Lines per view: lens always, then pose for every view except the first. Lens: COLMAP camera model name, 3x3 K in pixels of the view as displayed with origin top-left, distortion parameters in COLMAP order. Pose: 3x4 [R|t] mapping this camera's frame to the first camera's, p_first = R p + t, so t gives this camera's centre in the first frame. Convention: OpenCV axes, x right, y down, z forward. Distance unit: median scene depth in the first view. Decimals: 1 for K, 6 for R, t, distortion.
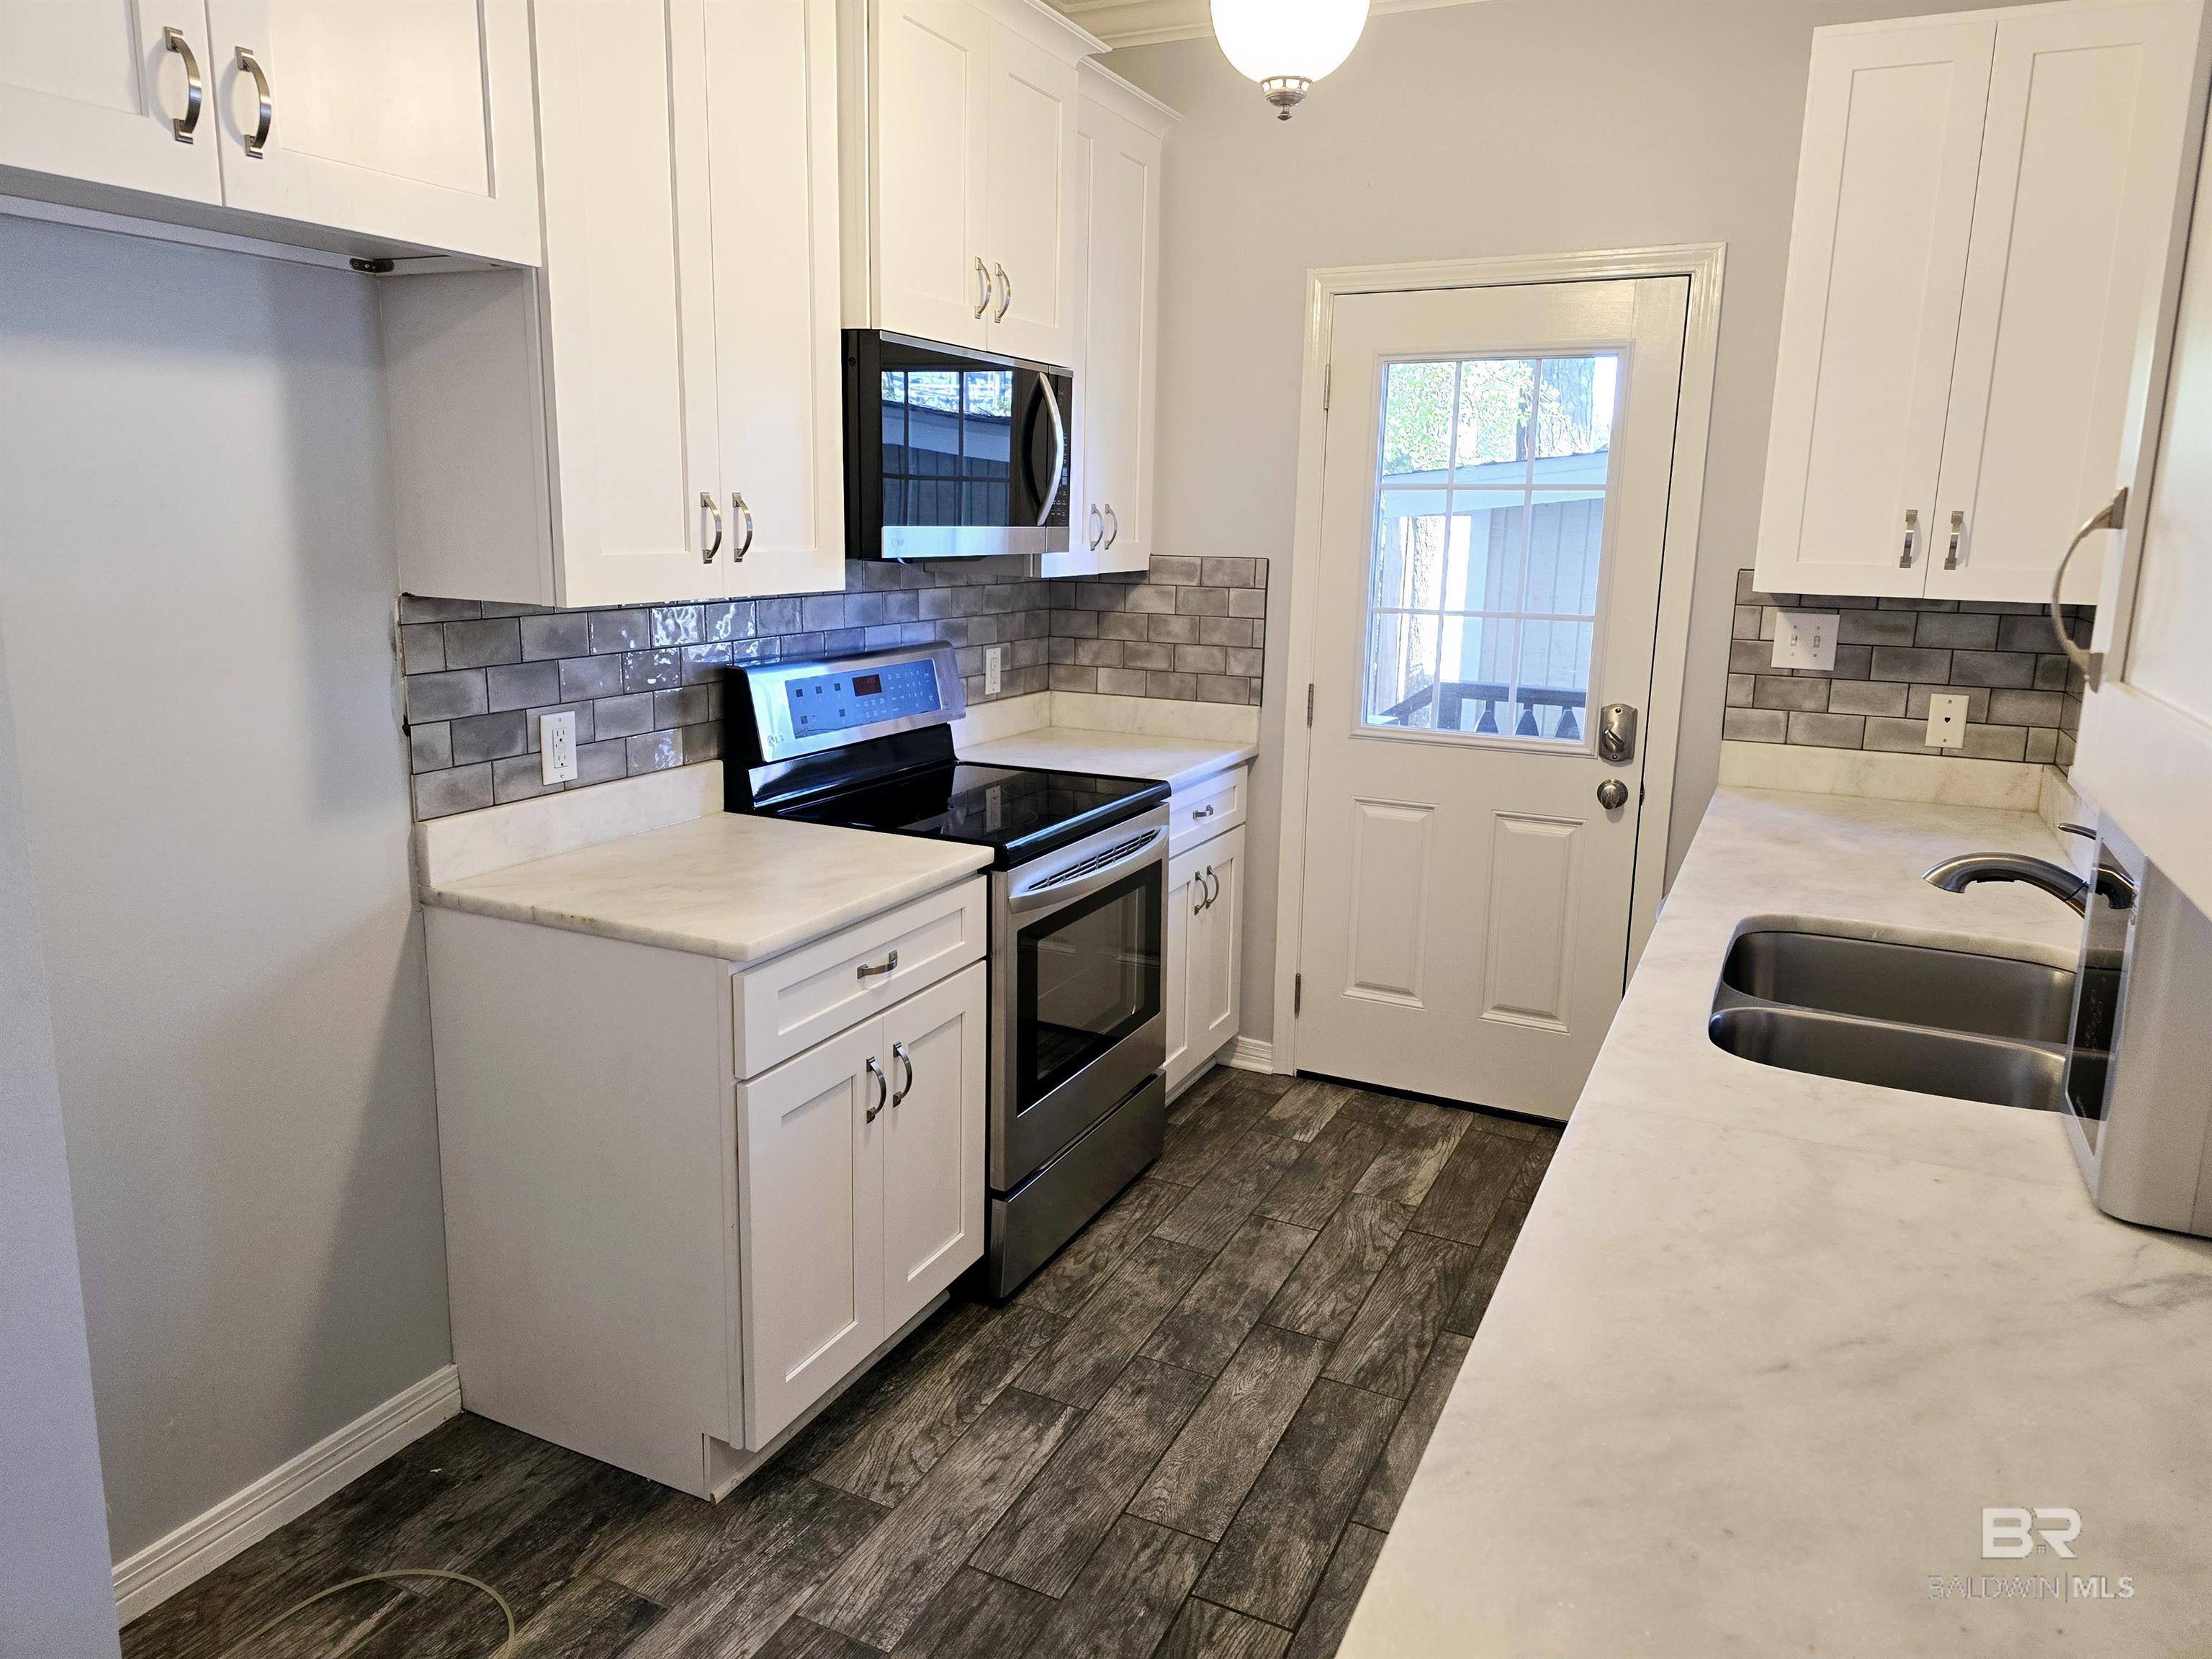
lens RADIAL K [[1489.9, 0, 1102.7], [0, 1489.9, 821.6], [0, 0, 1]] dist [0.002563, -0.004355]
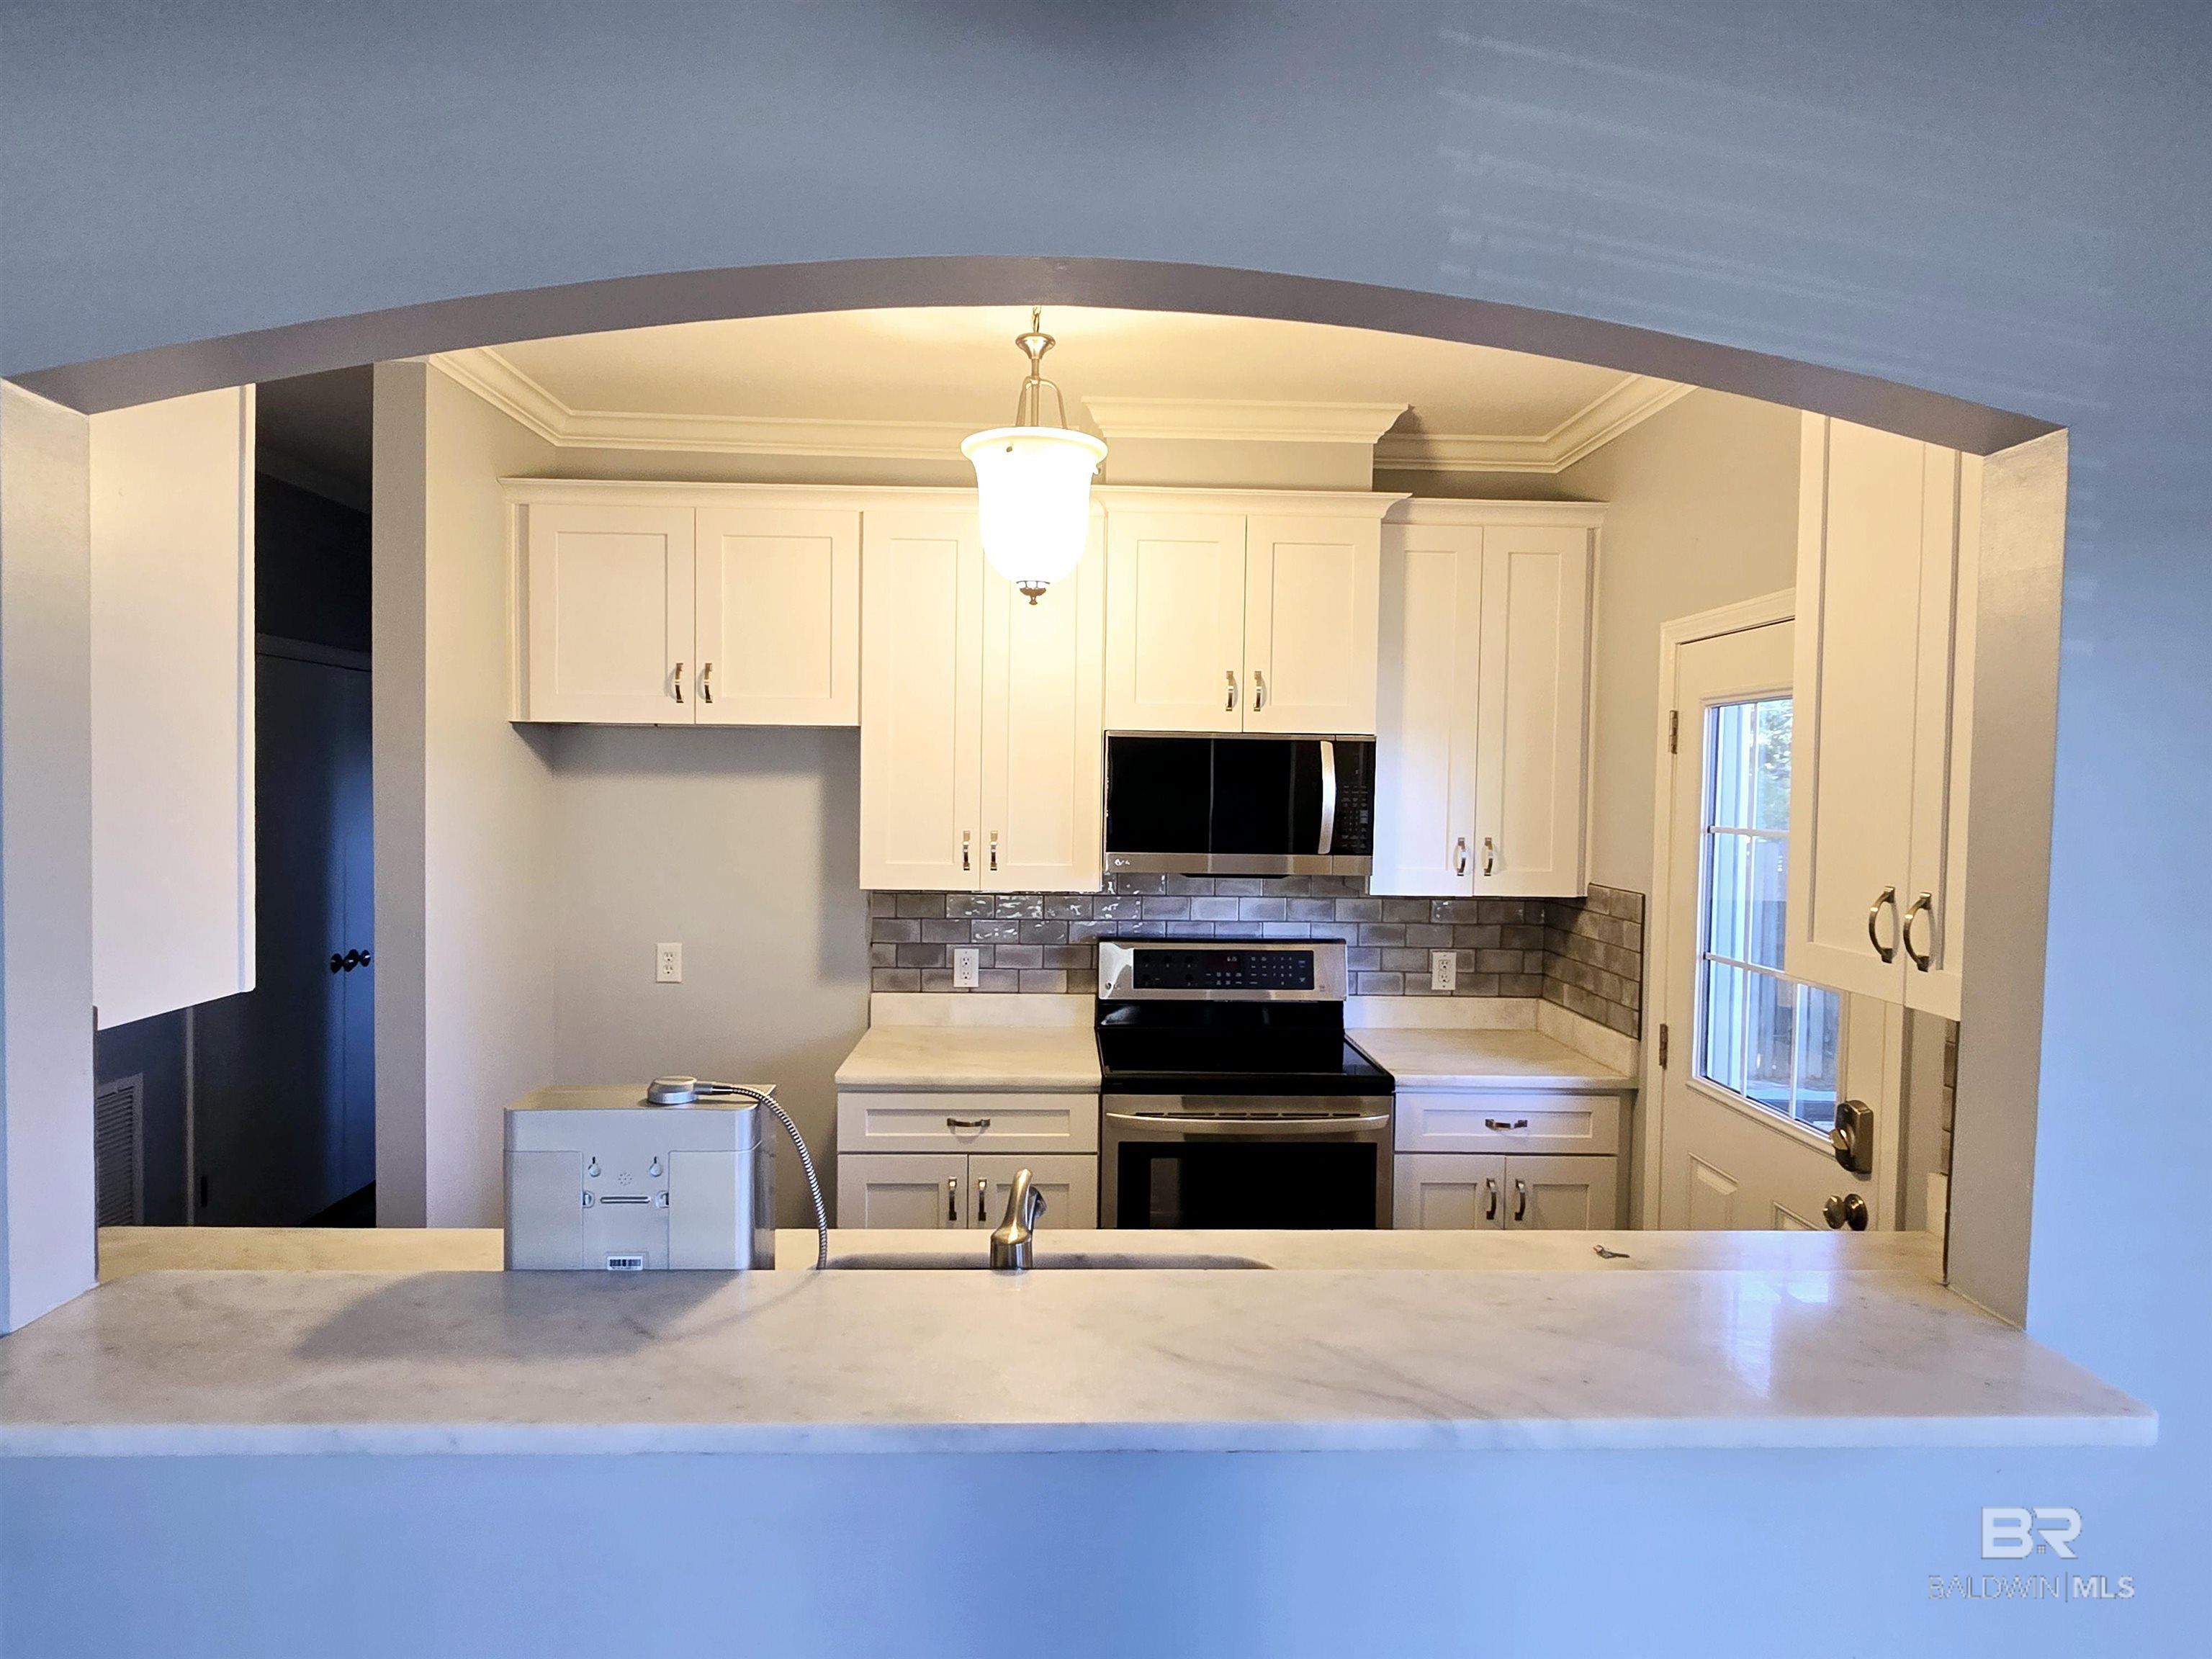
lens RADIAL K [[1258.7, 0, 1102.3], [0, 1258.7, 827.1], [0, 0, 1]] dist [0.001259, 0.000478]
pose [[0.462477, 0.021513, -0.886370, 0.778696], [-0.185708, 0.979881, -0.073113, -0.100527], [0.866965, 0.198419, 0.457167, 0.310337]]
